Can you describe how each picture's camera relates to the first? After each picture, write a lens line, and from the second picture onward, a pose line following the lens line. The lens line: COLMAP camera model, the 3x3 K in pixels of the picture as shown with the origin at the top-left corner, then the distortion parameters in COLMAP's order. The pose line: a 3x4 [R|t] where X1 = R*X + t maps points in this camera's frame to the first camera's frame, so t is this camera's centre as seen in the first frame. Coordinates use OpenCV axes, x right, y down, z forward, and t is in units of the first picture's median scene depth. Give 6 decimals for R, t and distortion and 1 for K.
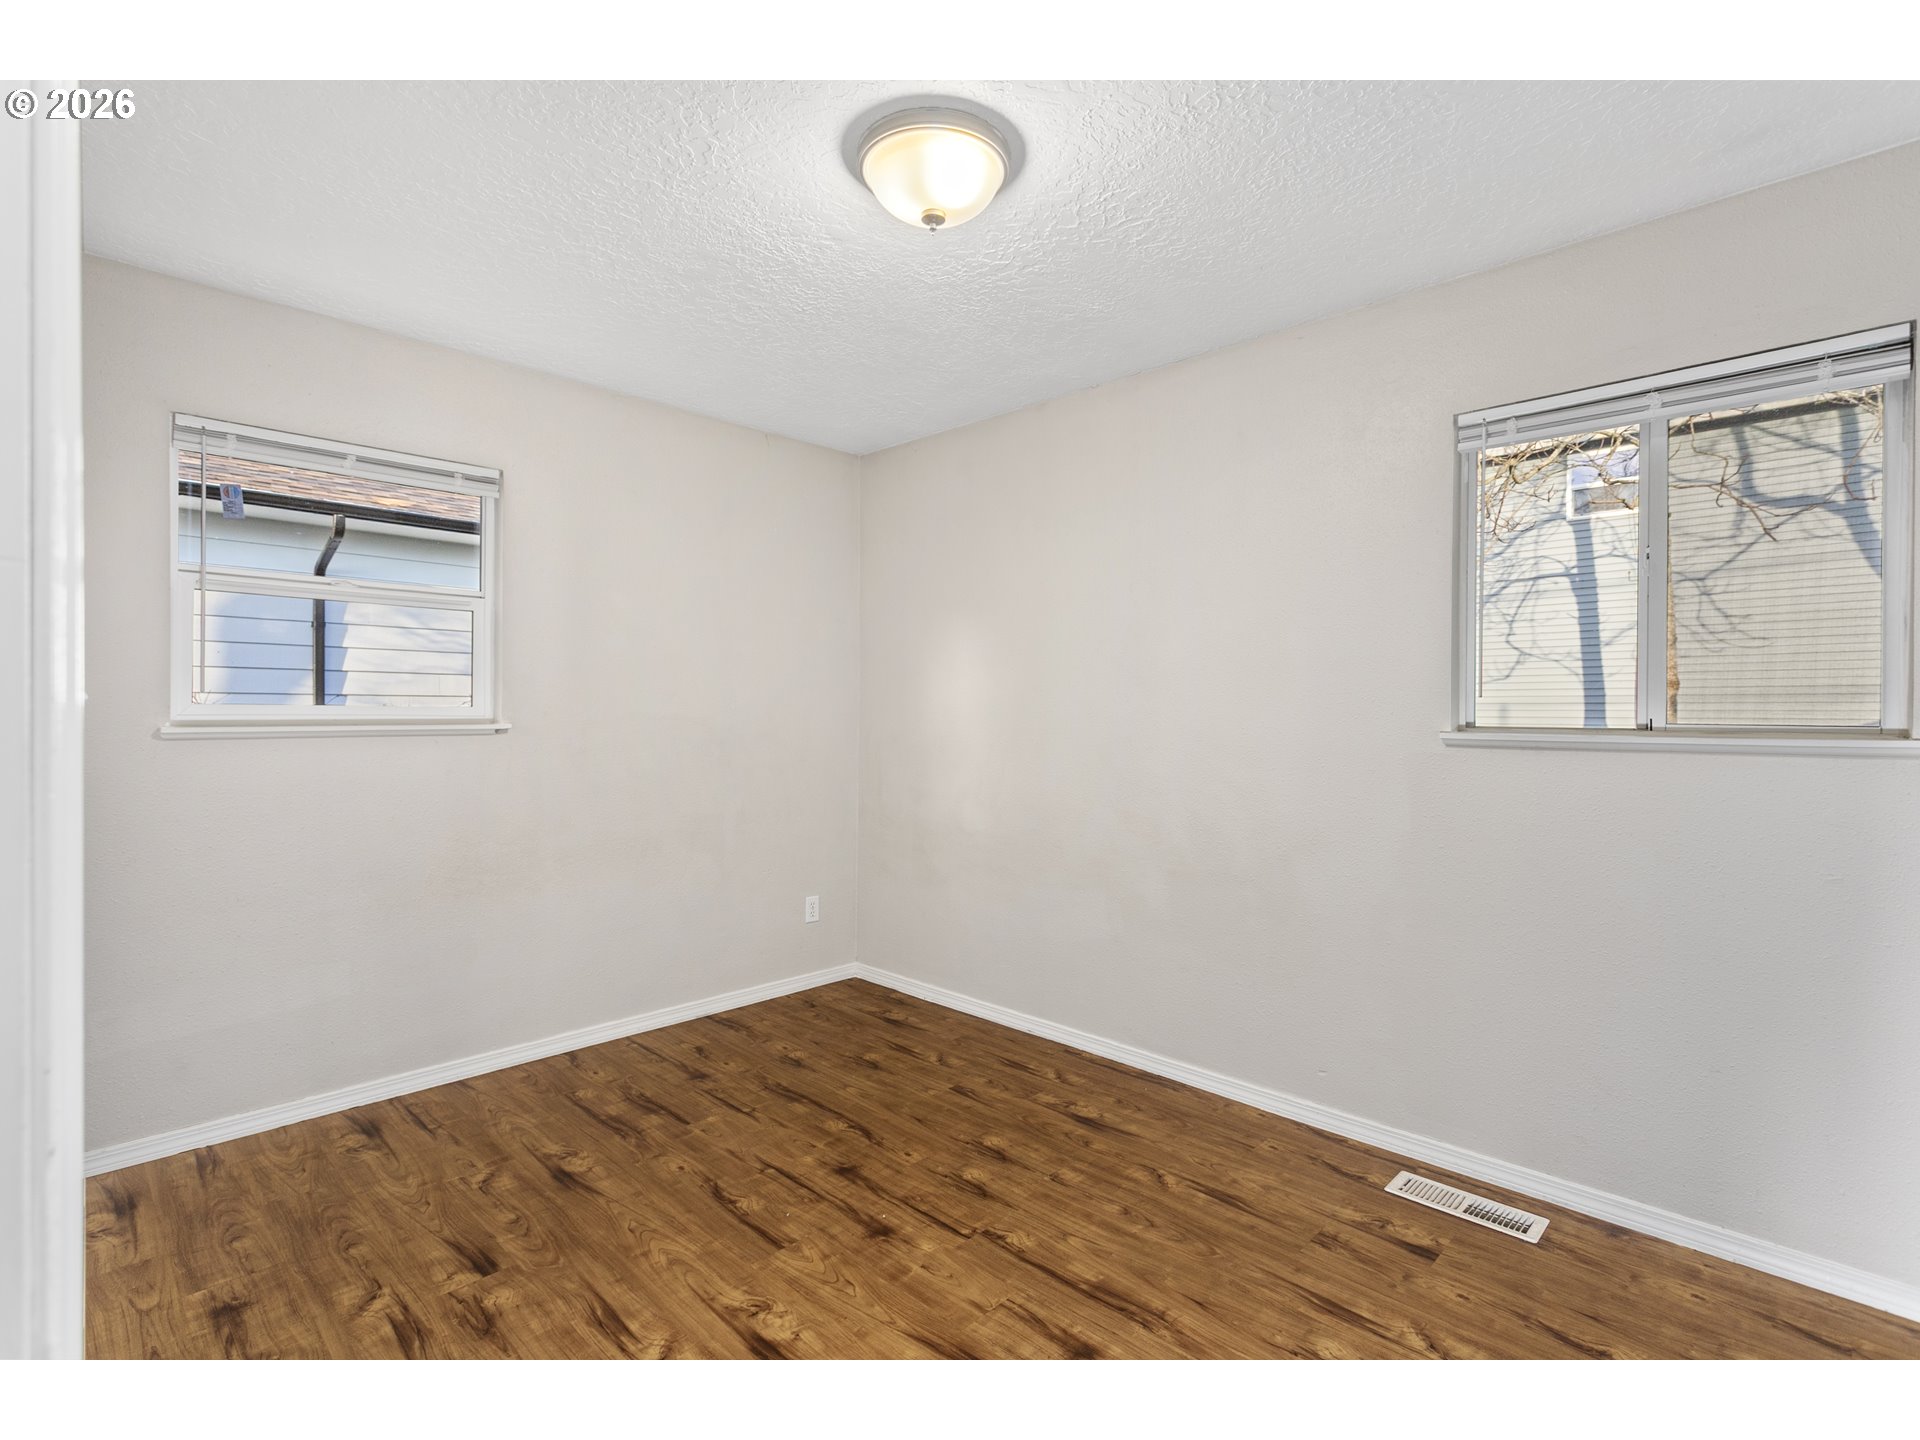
lens RADIAL K [[943.1, 0, 960.0], [0, 943.1, 720.0], [0, 0, 1]] dist [-0.000243, 0.000640]
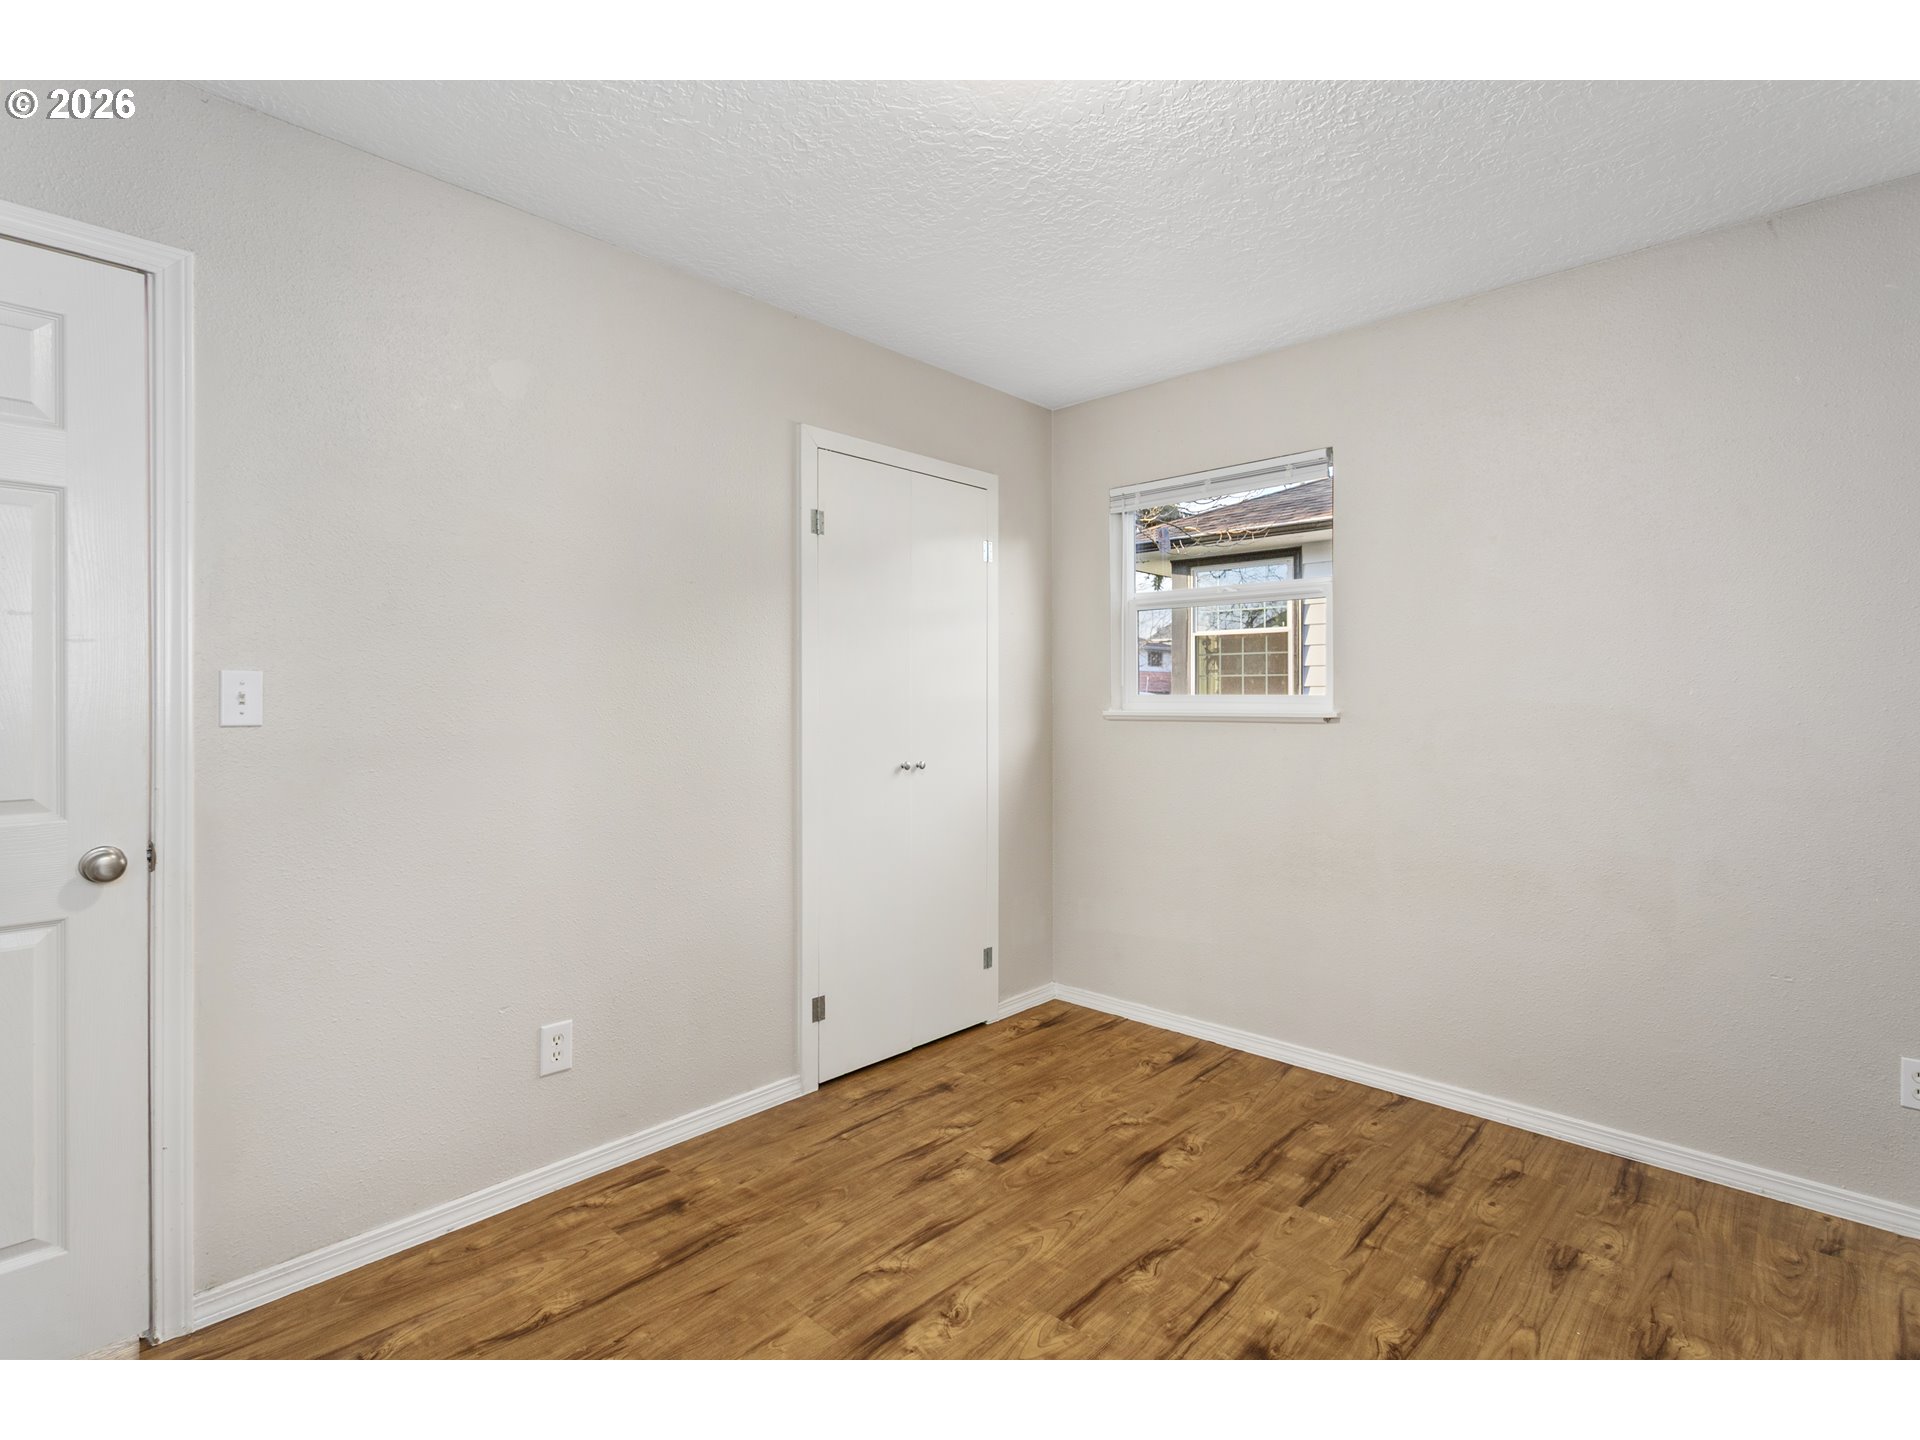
lens RADIAL K [[943.1, 0, 960.0], [0, 943.1, 720.0], [0, 0, 1]] dist [-0.000243, 0.000640]
pose [[-0.011475, 0.017629, -0.999779, 0.527164], [-0.007708, 0.999813, 0.017718, -0.002541], [0.999904, 0.007909, -0.011337, 0.721418]]
